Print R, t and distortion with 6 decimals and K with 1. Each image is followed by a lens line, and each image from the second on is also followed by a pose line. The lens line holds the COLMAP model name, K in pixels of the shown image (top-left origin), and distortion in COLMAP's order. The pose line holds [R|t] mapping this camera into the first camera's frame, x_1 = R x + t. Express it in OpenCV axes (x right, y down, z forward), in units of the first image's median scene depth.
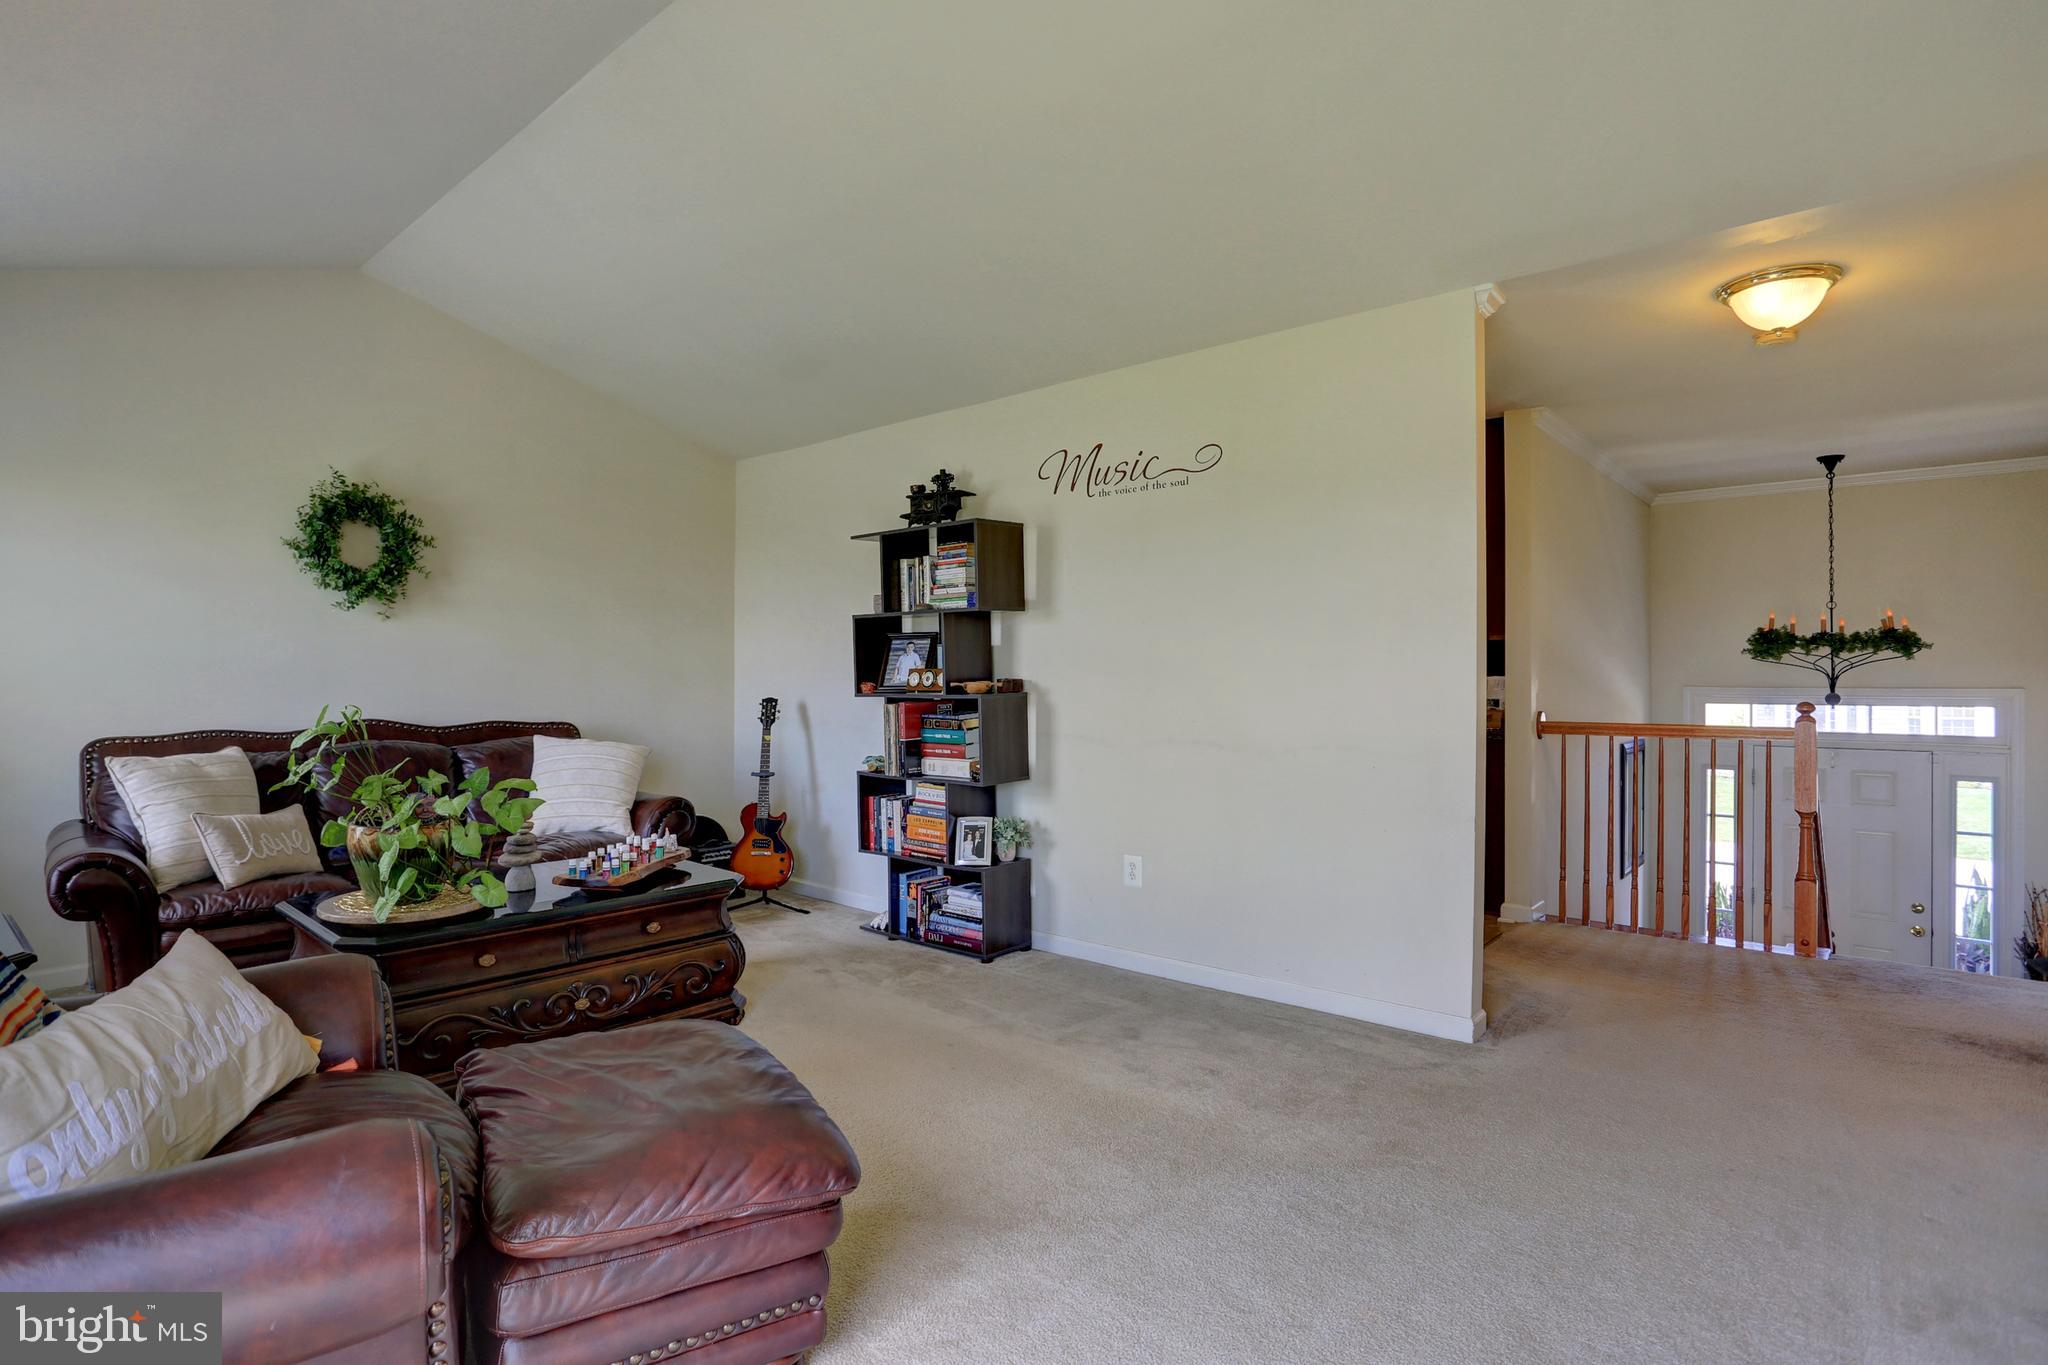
lens RADIAL K [[1005.2, 0, 1003.7], [0, 1005.2, 672.8], [0, 0, 1]] dist [-0.073954, 0.032846]
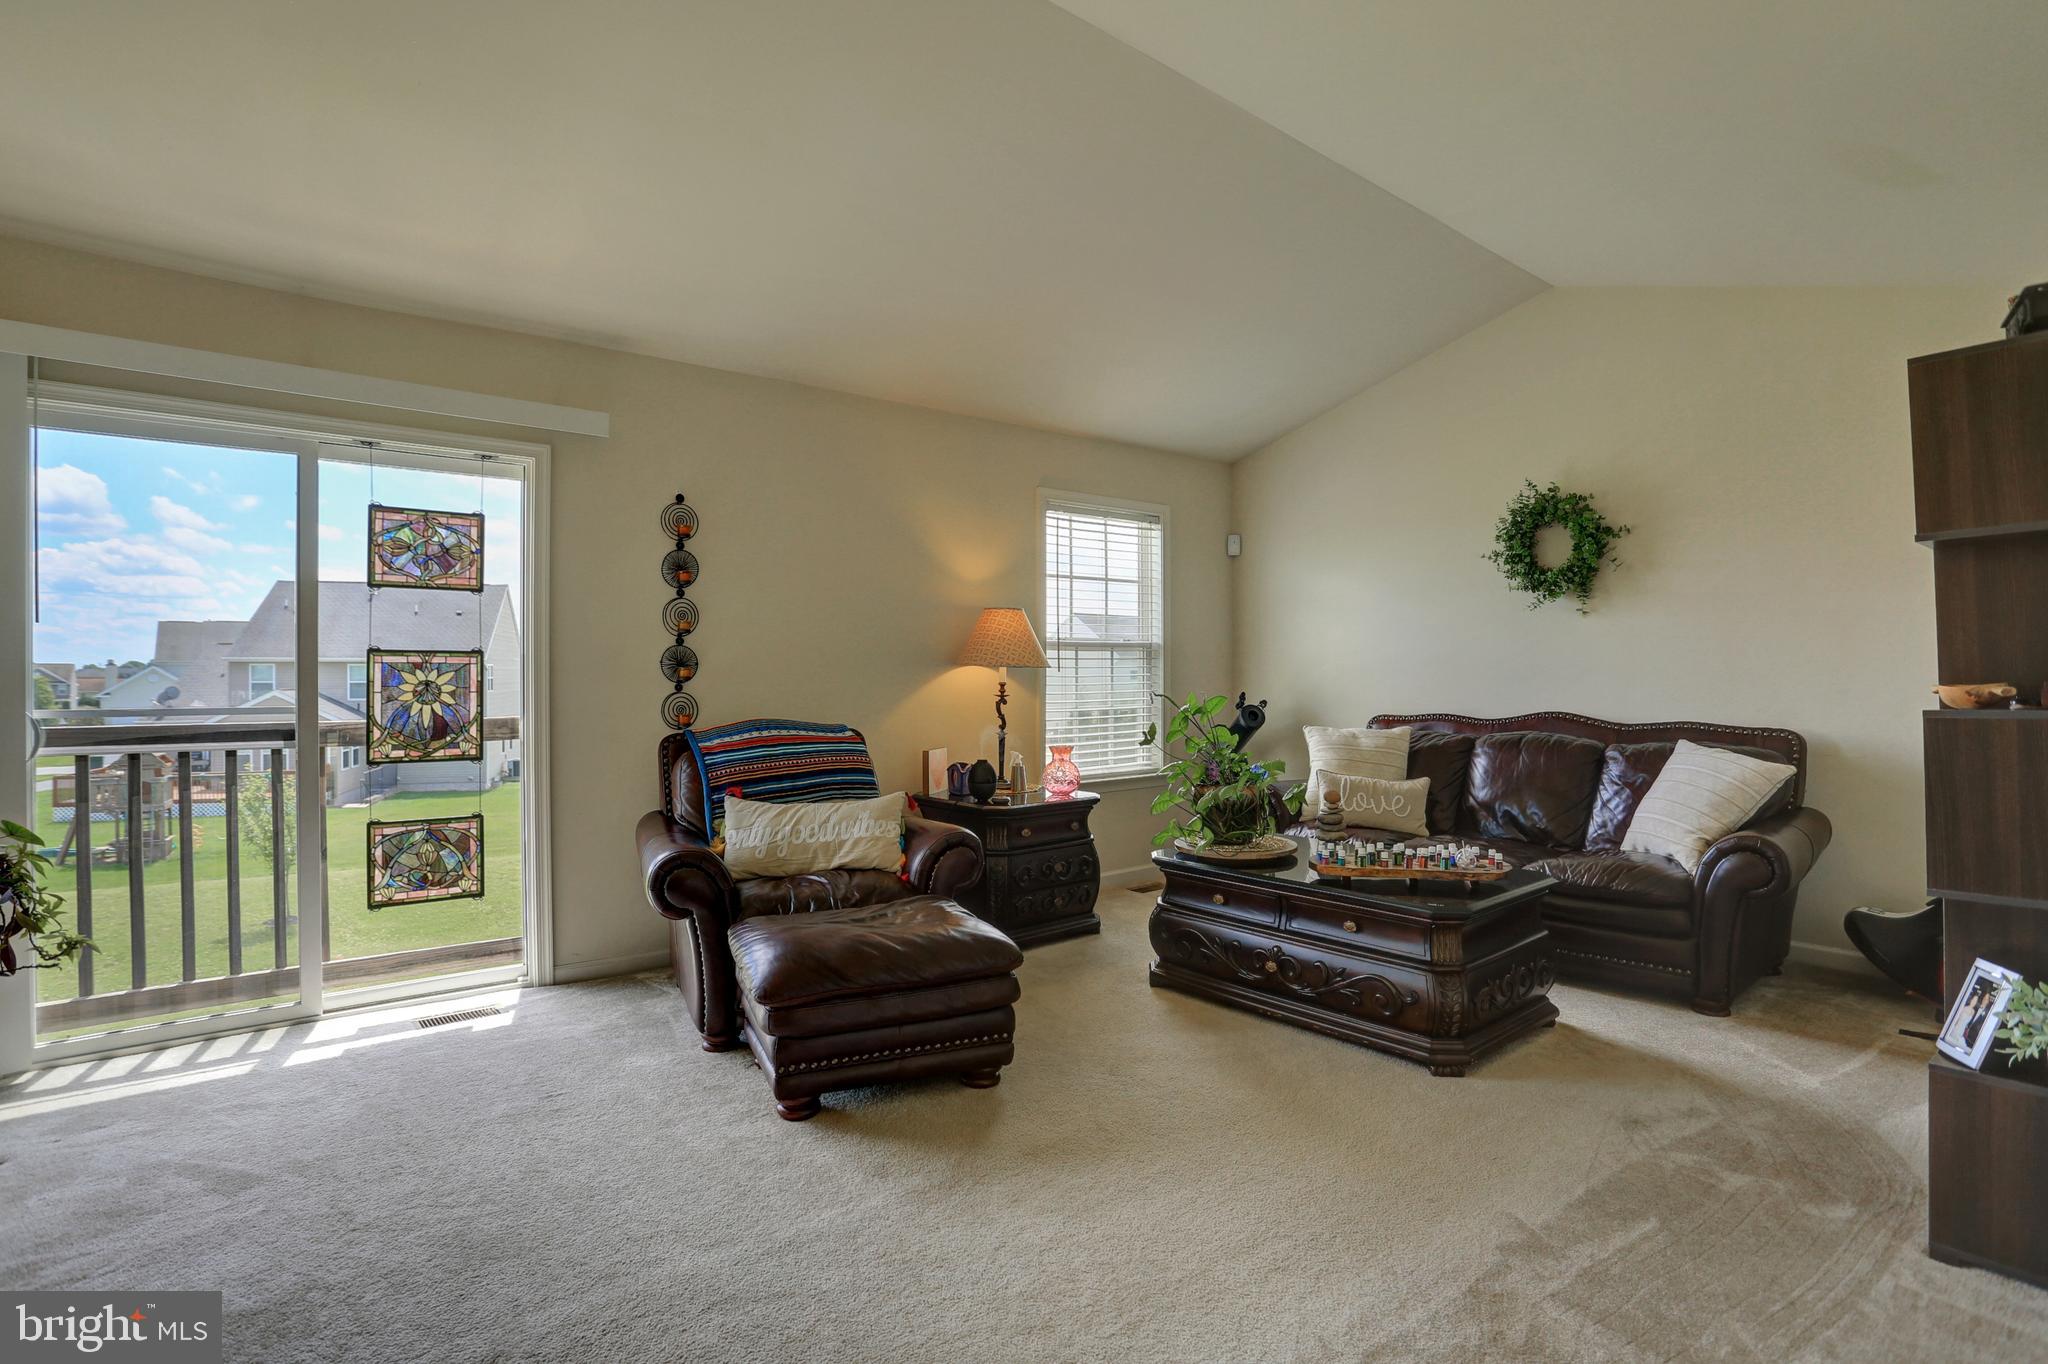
lens RADIAL K [[1005.2, 0, 1003.7], [0, 1005.2, 672.3], [0, 0, 1]] dist [-0.073954, 0.032846]
pose [[-0.151871, 0.001638, -0.988399, 0.492538], [0.004092, 0.999991, 0.001028, 0.001221], [0.988392, -0.003889, -0.151876, 0.595639]]
